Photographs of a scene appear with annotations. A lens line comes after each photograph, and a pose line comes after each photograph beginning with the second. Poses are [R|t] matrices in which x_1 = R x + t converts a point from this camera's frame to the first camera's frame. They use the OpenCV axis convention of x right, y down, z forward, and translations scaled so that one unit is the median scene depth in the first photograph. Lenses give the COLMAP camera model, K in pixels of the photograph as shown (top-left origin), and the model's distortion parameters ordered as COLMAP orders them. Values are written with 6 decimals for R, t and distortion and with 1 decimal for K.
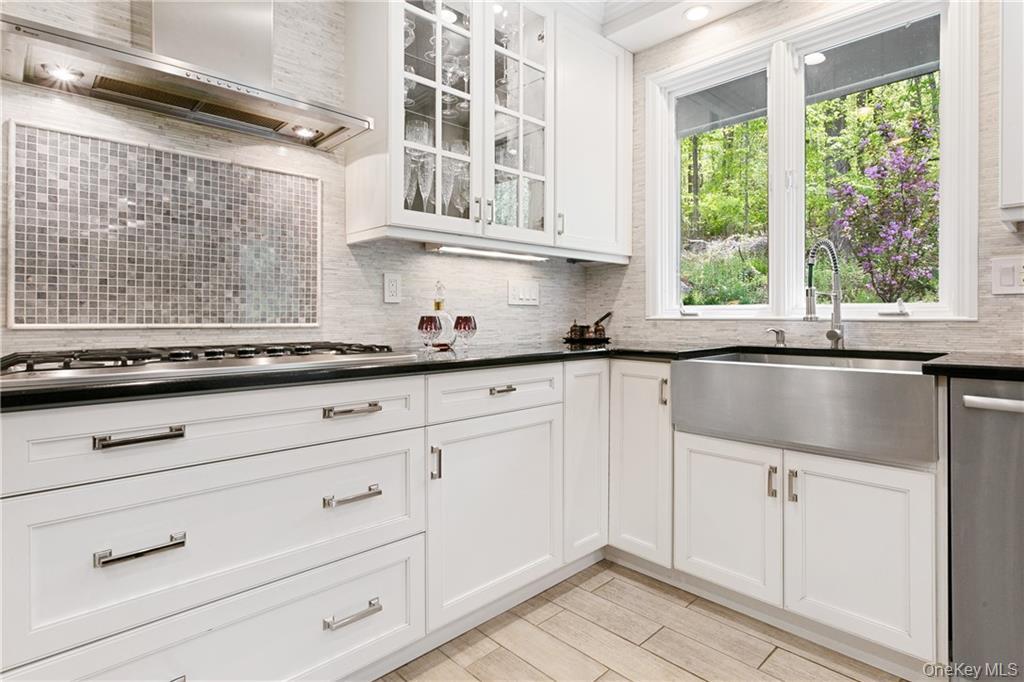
lens RADIAL K [[536.8, 0, 522.5], [0, 536.8, 314.7], [0, 0, 1]] dist [-0.001600, 0.000187]
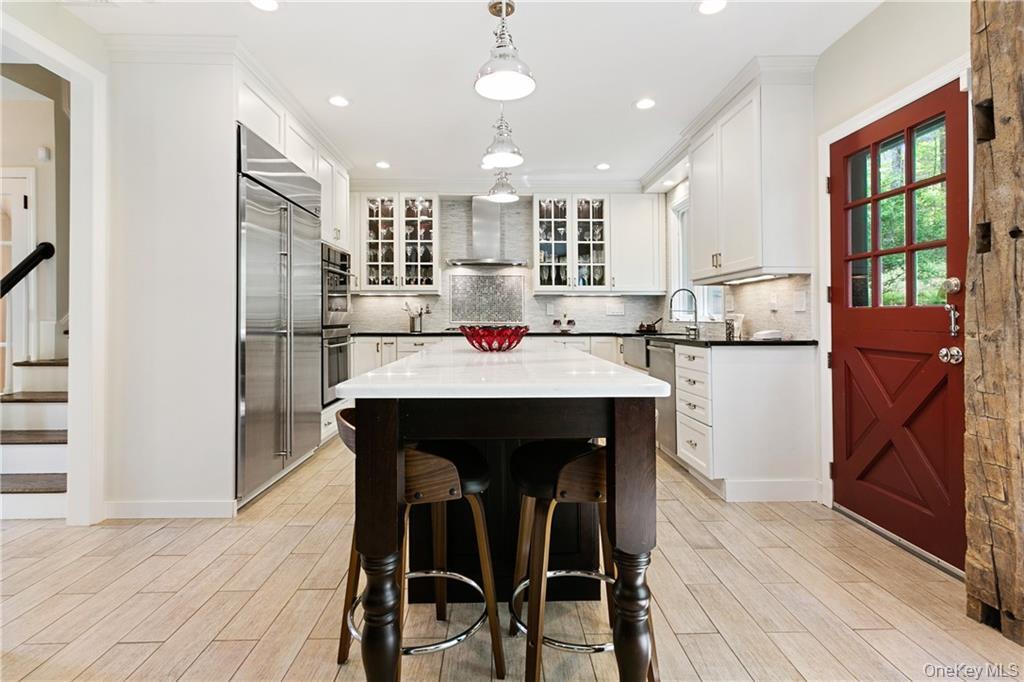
lens RADIAL K [[504.3, 0, 508.8], [0, 504.3, 315.8], [0, 0, 1]] dist [0.004863, 0.001640]
pose [[0.731331, -0.004077, -0.682011, 1.743030], [0.000690, 0.999986, -0.005238, -0.006290], [0.682023, 0.003360, 0.731323, -1.336038]]
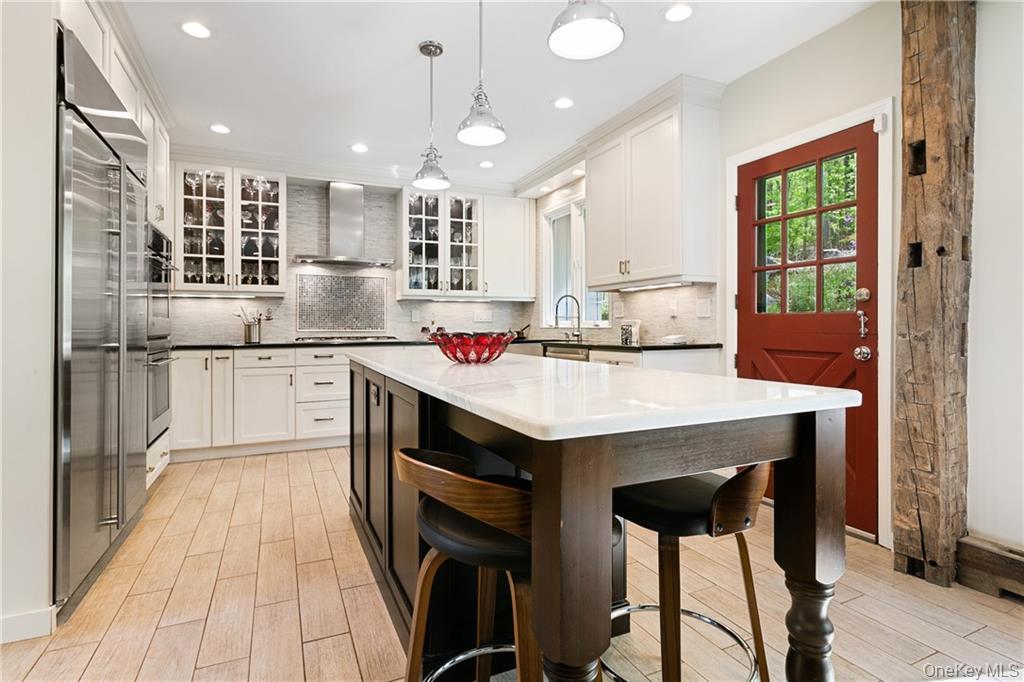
lens RADIAL K [[514.9, 0, 518.0], [0, 514.9, 325.1], [0, 0, 1]] dist [-0.001918, 0.001090]
pose [[0.942529, -0.005724, -0.334076, 1.289628], [0.005814, 0.999983, -0.000730, -0.002851], [0.334075, -0.001254, 0.942546, -1.427244]]
